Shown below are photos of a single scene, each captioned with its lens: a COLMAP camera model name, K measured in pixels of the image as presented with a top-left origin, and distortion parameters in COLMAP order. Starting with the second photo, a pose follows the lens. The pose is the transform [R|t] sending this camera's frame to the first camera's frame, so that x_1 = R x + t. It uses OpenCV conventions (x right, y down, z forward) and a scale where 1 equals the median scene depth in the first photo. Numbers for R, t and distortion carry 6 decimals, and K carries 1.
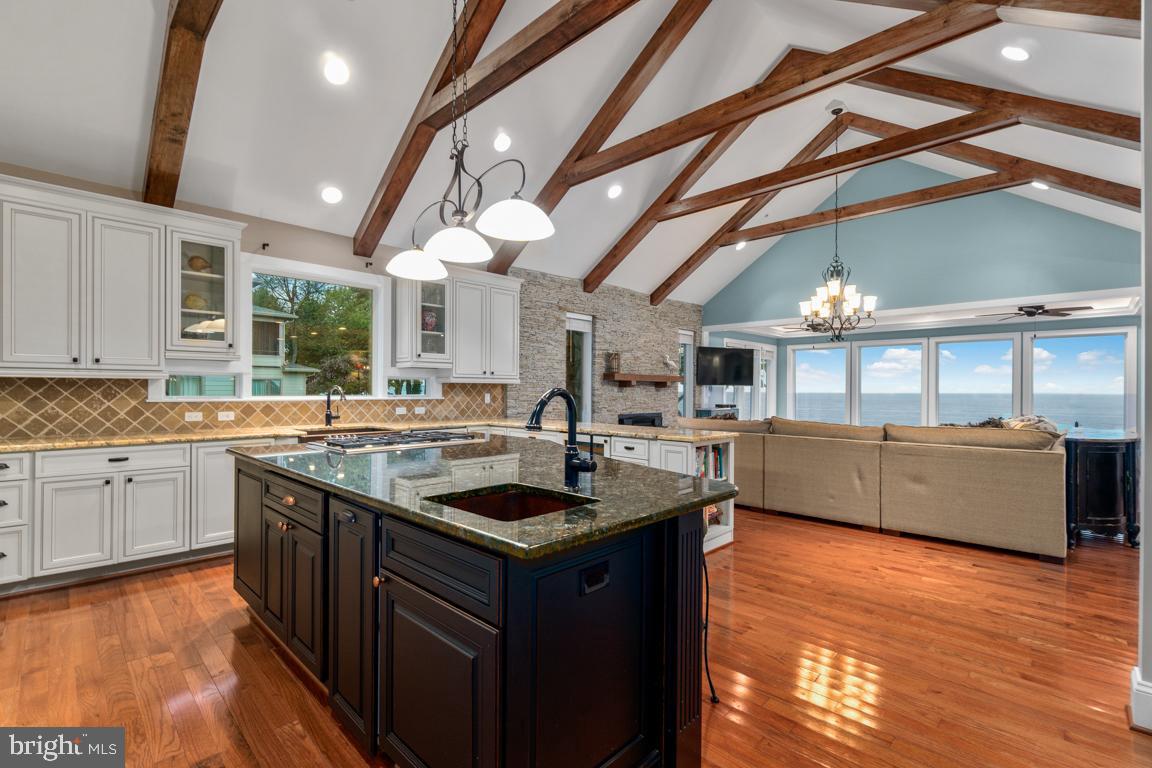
lens RADIAL K [[516.7, 0, 570.0], [0, 516.7, 388.3], [0, 0, 1]] dist [0.002358, -0.000214]
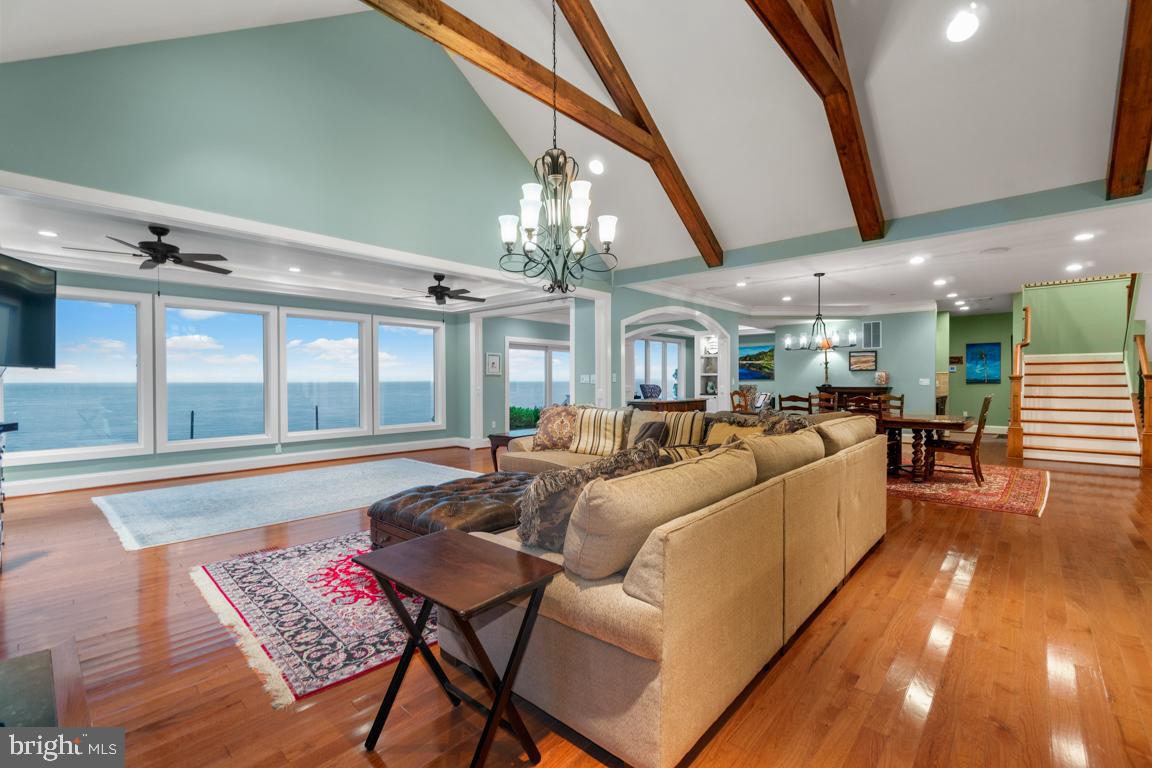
lens RADIAL K [[500.0, 0, 573.5], [0, 500.0, 387.0], [0, 0, 1]] dist [-0.001982, -0.000313]
pose [[-0.035235, -0.019660, 0.999186, -0.025374], [0.001731, 0.999804, 0.019733, 0.001851], [-0.999378, 0.002425, -0.035194, 0.748135]]
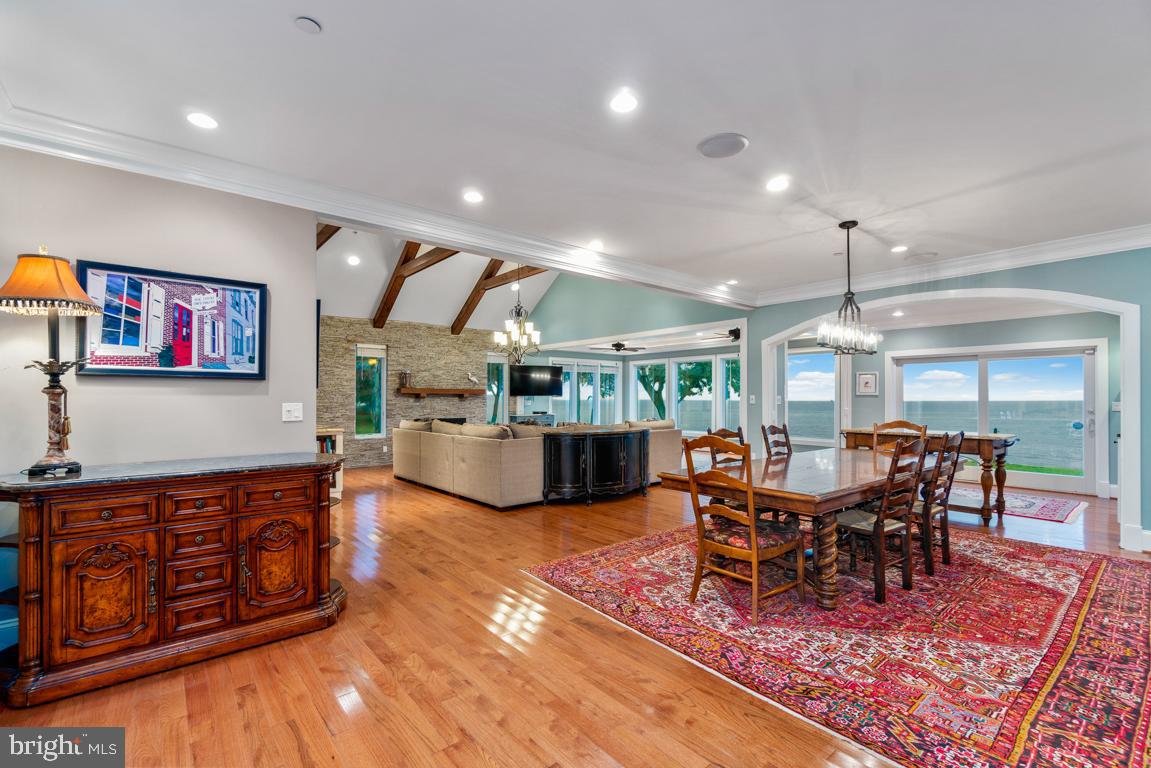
lens RADIAL K [[503.8, 0, 567.9], [0, 503.8, 395.1], [0, 0, 1]] dist [-0.002075, -0.000305]
pose [[0.994359, -0.005931, -0.105900, 0.583953], [0.005360, 0.999970, -0.005680, -0.001177], [0.105930, 0.005081, 0.994361, -0.219353]]
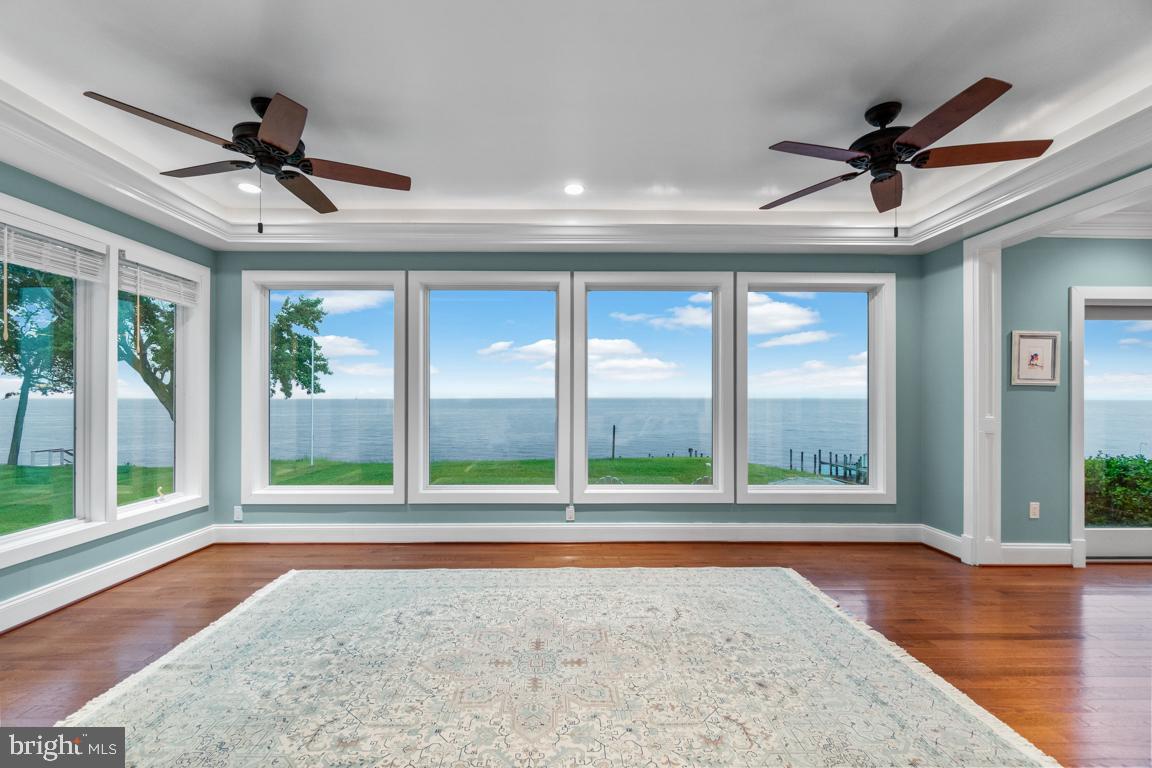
lens RADIAL K [[493.5, 0, 571.6], [0, 493.5, 392.7], [0, 0, 1]] dist [-0.001822, -0.000419]
pose [[0.703538, 0.001925, 0.710655, 0.491374], [0.001926, 0.999987, -0.004615, 0.004284], [-0.710655, 0.004616, 0.703525, 0.870976]]
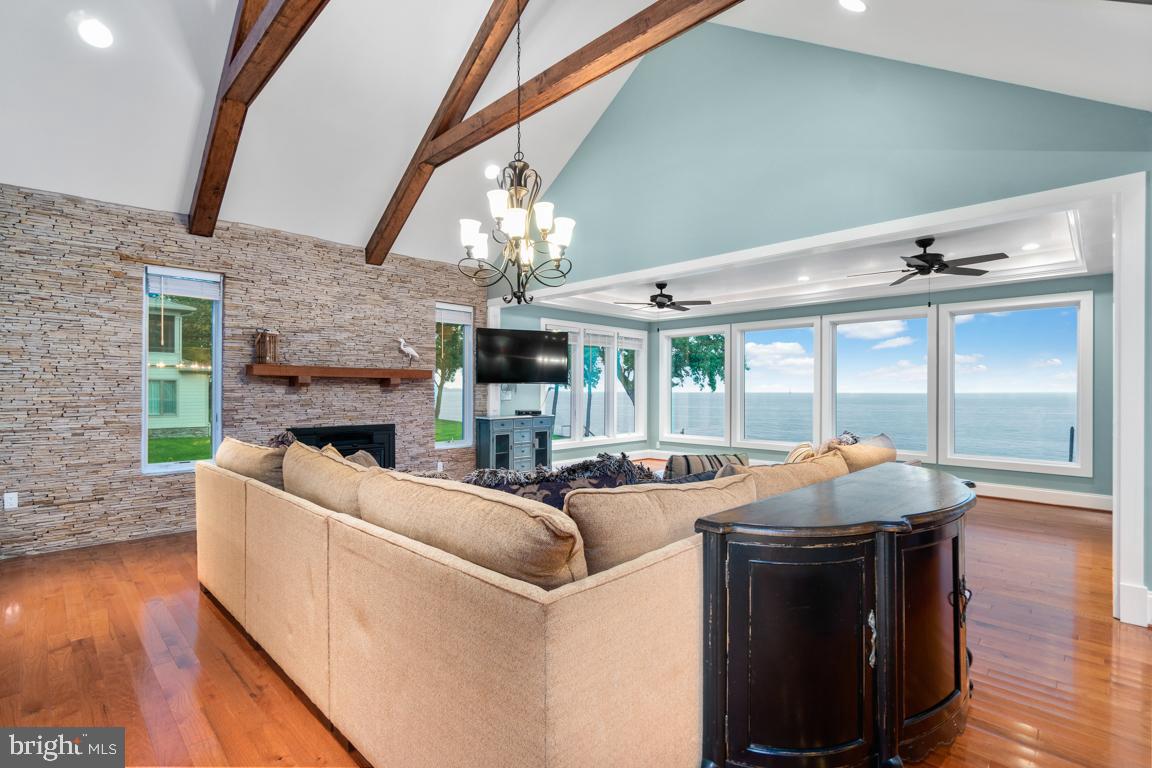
lens RADIAL K [[542.8, 0, 570.0], [0, 542.8, 391.4], [0, 0, 1]] dist [-0.007696, -0.000009]
pose [[0.999952, -0.003349, -0.009209, 0.431032], [0.003379, 0.999989, 0.003277, 0.002880], [0.009198, -0.003308, 0.999952, 0.305238]]
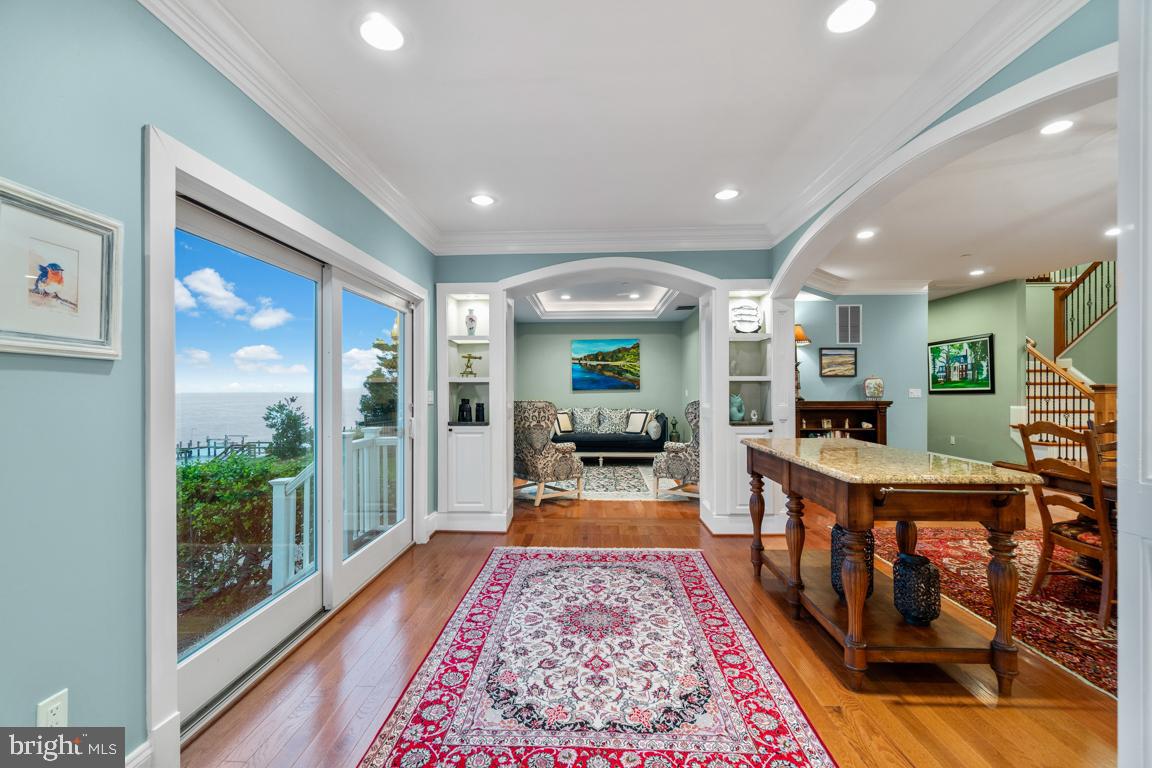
lens RADIAL K [[493.5, 0, 571.6], [0, 493.5, 392.7], [0, 0, 1]] dist [-0.001822, -0.000419]
pose [[-0.670970, -0.010033, 0.741416, 0.874123], [-0.002822, 0.999936, 0.010977, 0.005846], [-0.741479, 0.005273, -0.670955, 0.869570]]
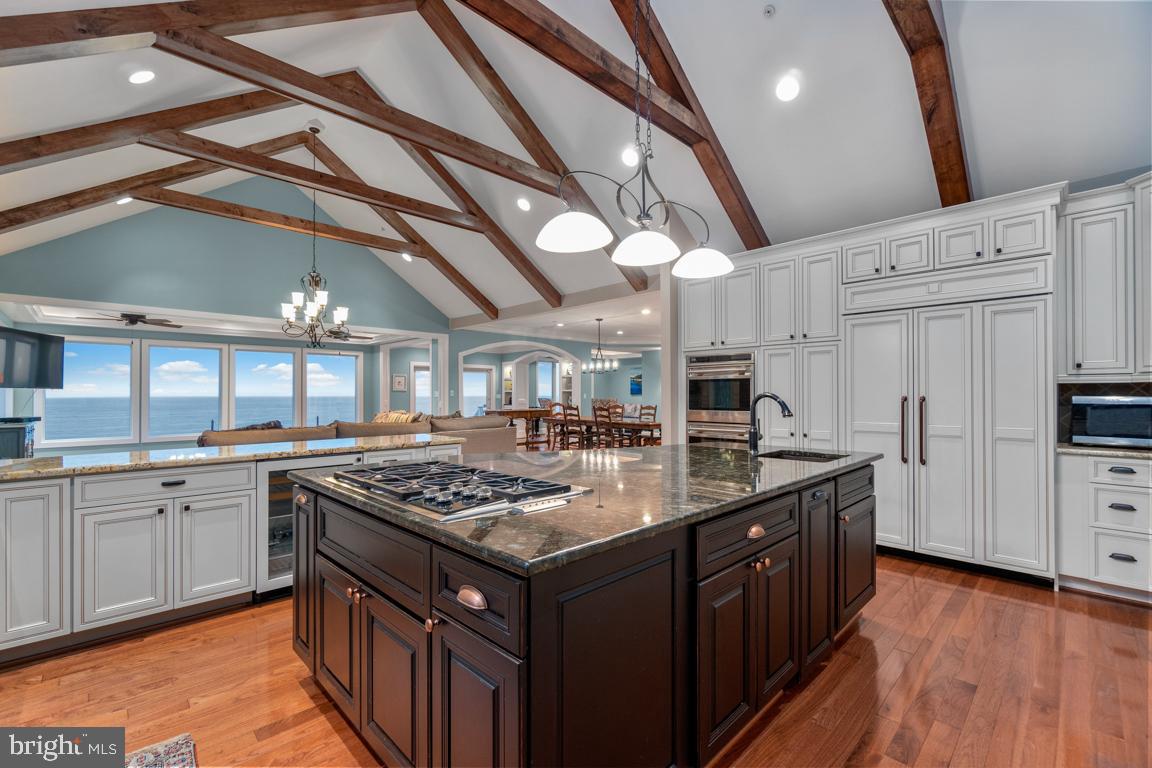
lens RADIAL K [[489.9, 0, 576.0], [0, 489.9, 384.0], [0, 0, 1]] dist [-0.003766, -0.000178]
pose [[0.019557, 0.015404, 0.999690, -0.350065], [0.000994, 0.999881, -0.015426, -0.000620], [-0.999808, 0.001295, 0.019540, 0.335123]]
